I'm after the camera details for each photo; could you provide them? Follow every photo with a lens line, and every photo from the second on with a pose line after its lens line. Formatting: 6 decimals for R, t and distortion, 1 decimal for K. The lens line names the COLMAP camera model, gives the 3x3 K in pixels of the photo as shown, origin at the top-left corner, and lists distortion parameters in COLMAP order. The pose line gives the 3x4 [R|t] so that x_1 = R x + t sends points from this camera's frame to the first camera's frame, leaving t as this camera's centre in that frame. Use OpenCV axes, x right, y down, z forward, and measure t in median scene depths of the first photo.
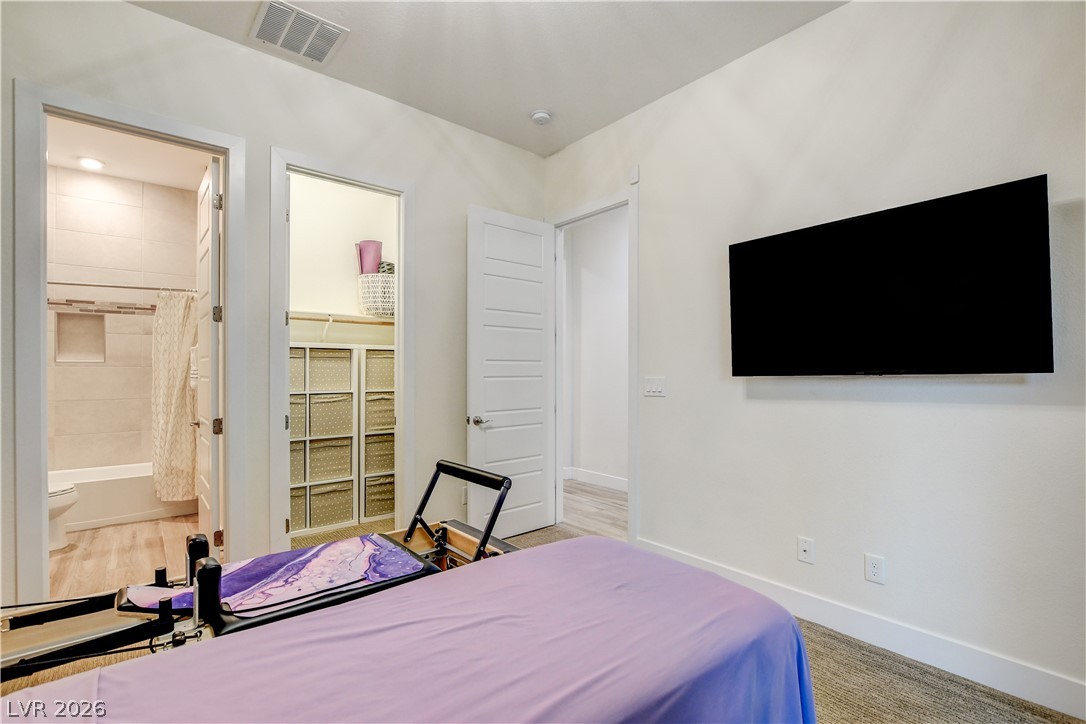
lens RADIAL K [[496.3, 0, 544.5], [0, 496.3, 368.0], [0, 0, 1]] dist [-0.017948, -0.000186]
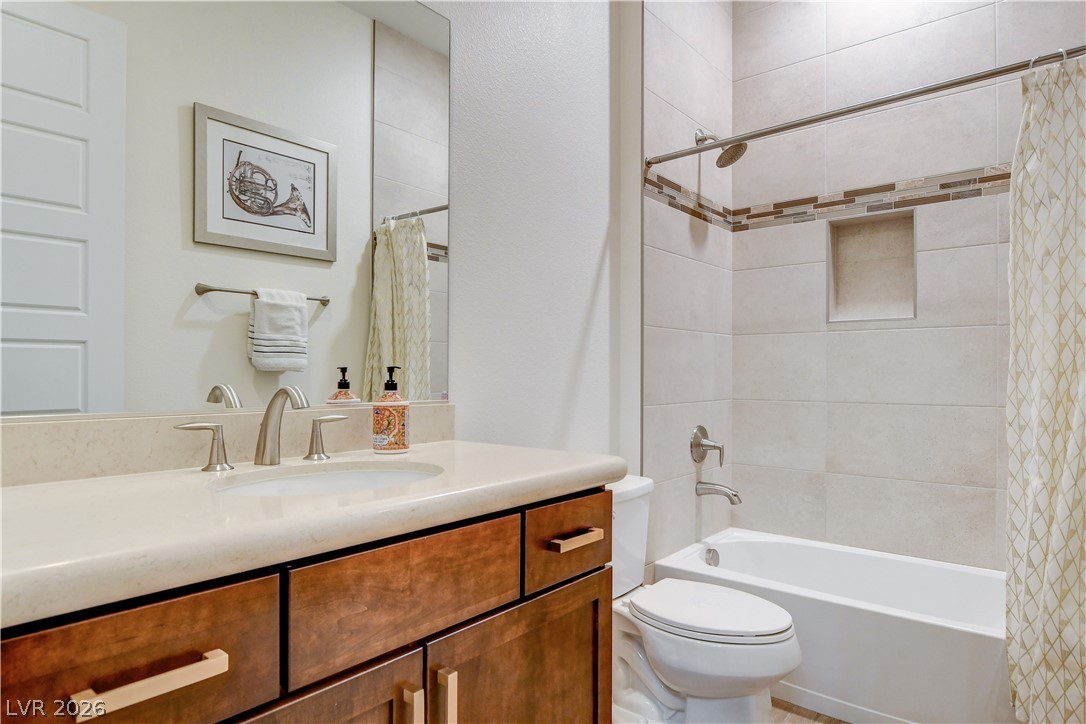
lens RADIAL K [[620.7, 0, 544.5], [0, 620.7, 369.1], [0, 0, 1]] dist [-0.001241, -0.002170]
pose [[0.183890, -0.003019, -0.982942, -0.431556], [-0.010426, 0.999933, -0.005021, 0.040738], [0.982892, 0.011171, 0.183846, 0.594936]]
